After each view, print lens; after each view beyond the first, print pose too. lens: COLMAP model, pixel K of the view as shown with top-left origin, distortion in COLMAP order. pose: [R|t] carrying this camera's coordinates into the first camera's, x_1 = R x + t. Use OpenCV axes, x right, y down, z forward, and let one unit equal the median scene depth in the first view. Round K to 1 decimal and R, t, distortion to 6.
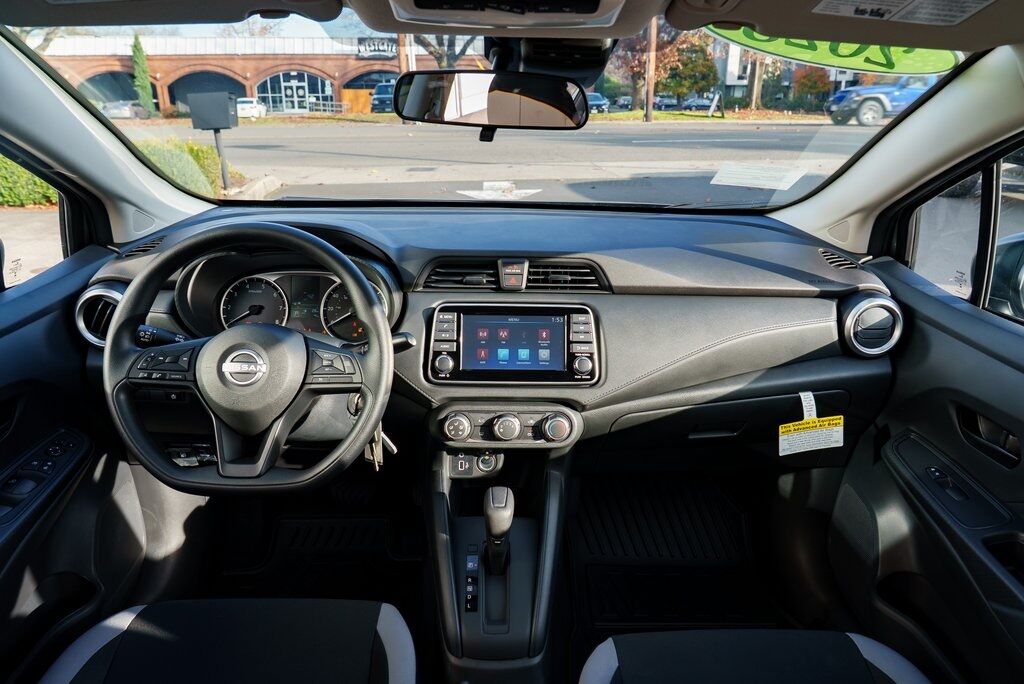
lens RADIAL K [[696.4, 0, 510.8], [0, 696.4, 350.7], [0, 0, 1]] dist [-0.031797, 0.024431]
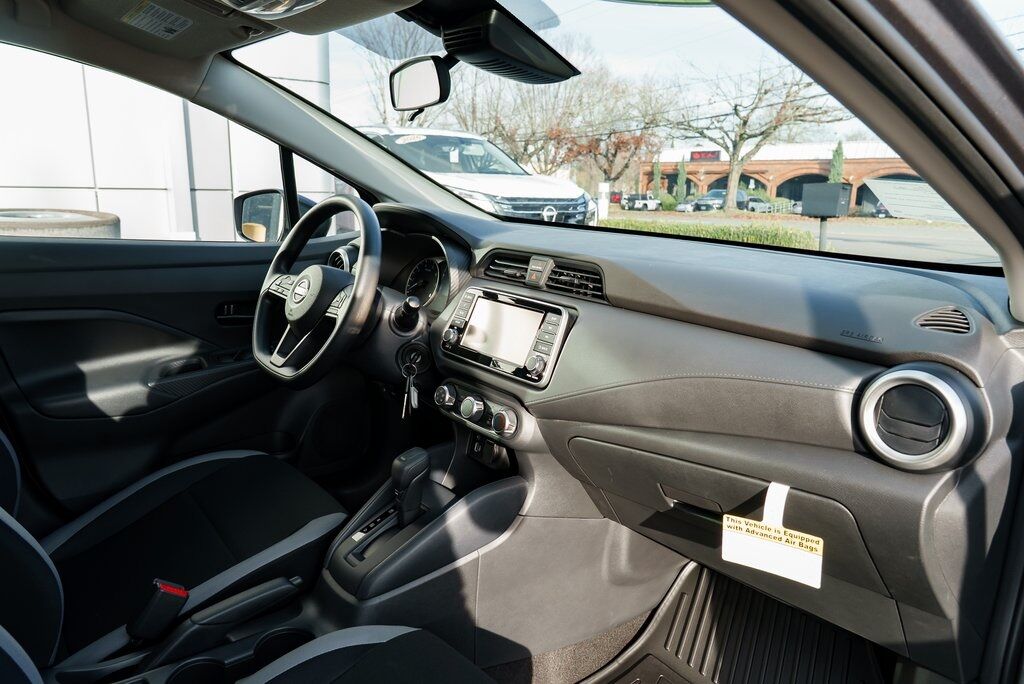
lens RADIAL K [[698.3, 0, 506.9], [0, 698.3, 343.5], [0, 0, 1]] dist [-0.008304, 0.007220]
pose [[0.612208, 0.179595, -0.770031, 0.771140], [-0.292356, 0.956263, -0.009405, 0.012838], [0.734663, 0.230881, 0.637938, 0.342001]]
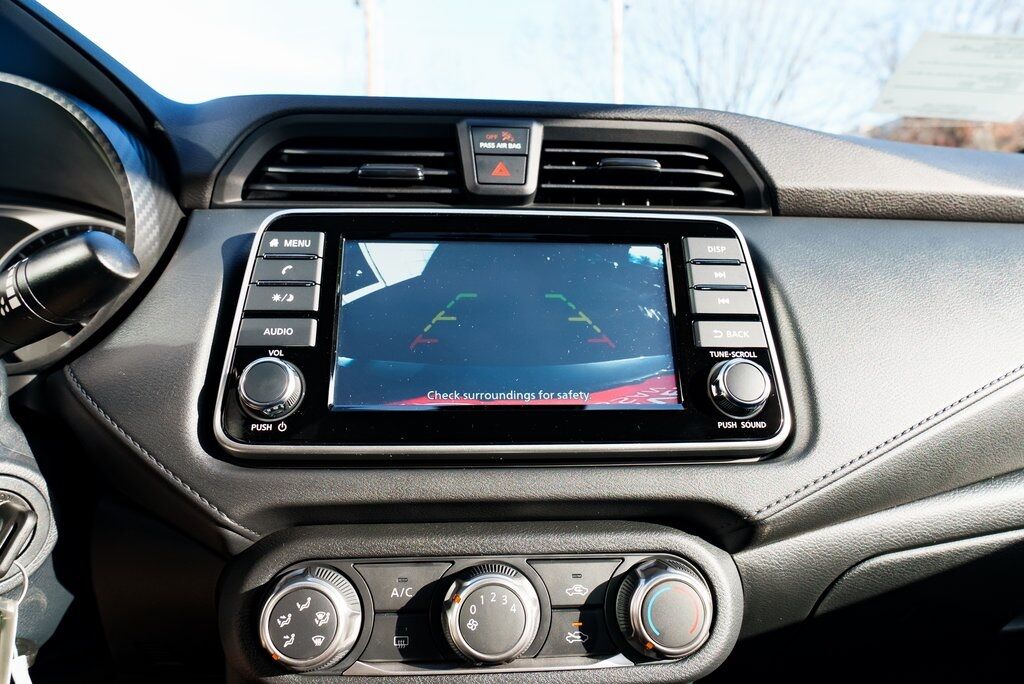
lens RADIAL K [[714.8, 0, 522.2], [0, 714.8, 346.0], [0, 0, 1]] dist [-0.024278, -0.000541]
pose [[0.998320, -0.016175, 0.055643, -0.007547], [0.030426, 0.963548, -0.265801, 0.079889], [-0.049315, 0.267048, 0.962421, 0.669871]]
